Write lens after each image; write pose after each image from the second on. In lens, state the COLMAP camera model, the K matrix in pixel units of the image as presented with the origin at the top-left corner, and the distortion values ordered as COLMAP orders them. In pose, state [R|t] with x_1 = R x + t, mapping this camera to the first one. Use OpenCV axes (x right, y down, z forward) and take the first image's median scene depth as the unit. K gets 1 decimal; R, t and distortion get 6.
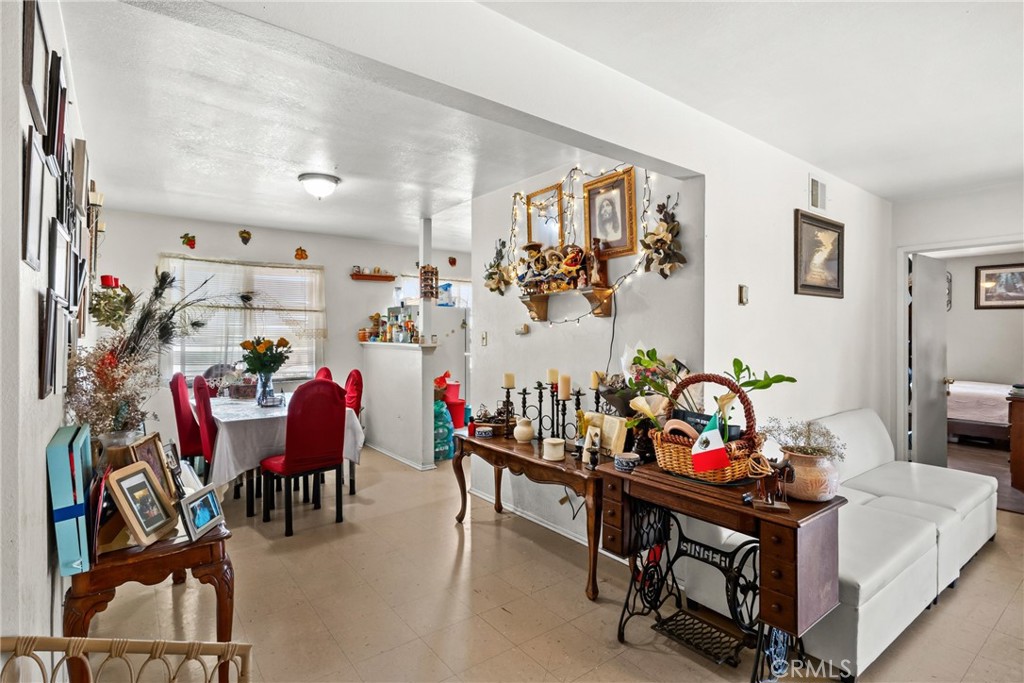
lens RADIAL K [[509.4, 0, 512.0], [0, 509.4, 341.5], [0, 0, 1]] dist [-0.000111, 0.000073]
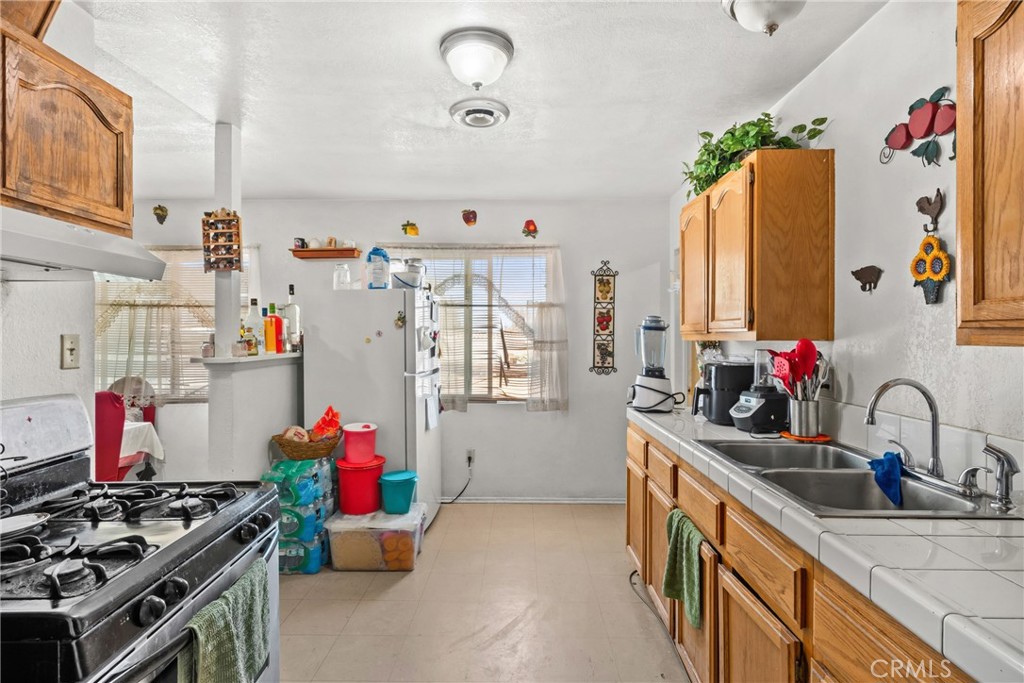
lens RADIAL K [[509.4, 0, 512.0], [0, 509.4, 341.5], [0, 0, 1]] dist [-0.000111, 0.000073]
pose [[0.781039, 0.001610, -0.624480, 0.336367], [-0.006333, 0.999966, -0.005343, -0.008899], [0.624450, 0.008128, 0.781023, 0.641486]]
